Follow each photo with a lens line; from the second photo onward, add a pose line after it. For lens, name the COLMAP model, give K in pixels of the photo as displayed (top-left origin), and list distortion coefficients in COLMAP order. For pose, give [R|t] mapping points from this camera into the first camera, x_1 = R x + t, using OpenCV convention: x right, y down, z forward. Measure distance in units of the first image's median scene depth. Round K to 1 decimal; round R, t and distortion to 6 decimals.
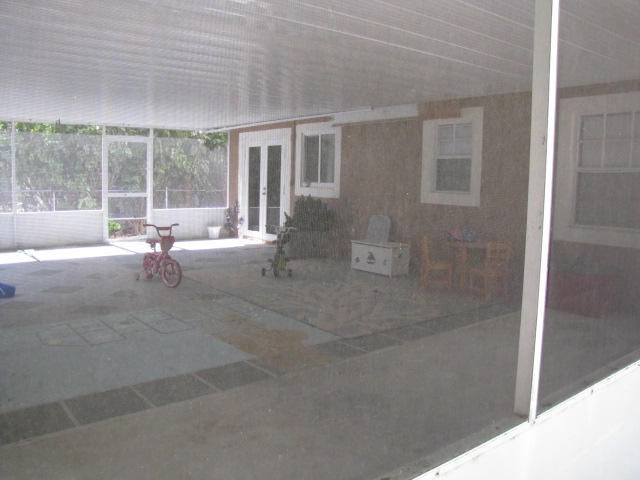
lens RADIAL K [[545.0, 0, 325.1], [0, 545.0, 238.6], [0, 0, 1]] dist [-0.182637, 0.165192]
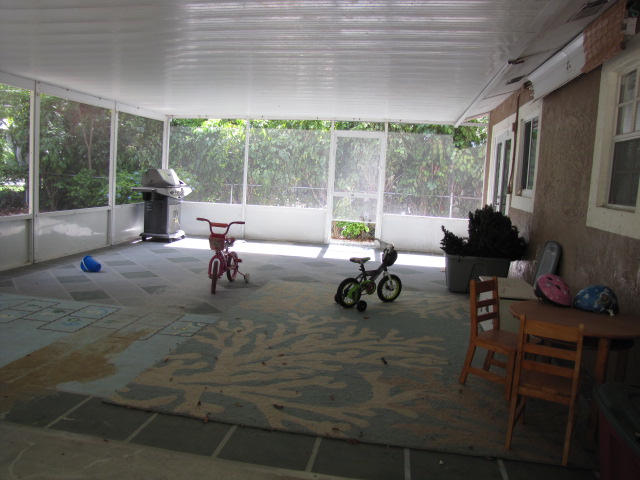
lens RADIAL K [[545.0, 0, 314.7], [0, 545.0, 237.9], [0, 0, 1]] dist [-0.182637, 0.165192]
pose [[0.648428, 0.100928, -0.754556, 0.304084], [-0.123070, 0.992032, 0.026932, -0.026655], [0.751262, 0.075400, 0.655682, 0.349403]]
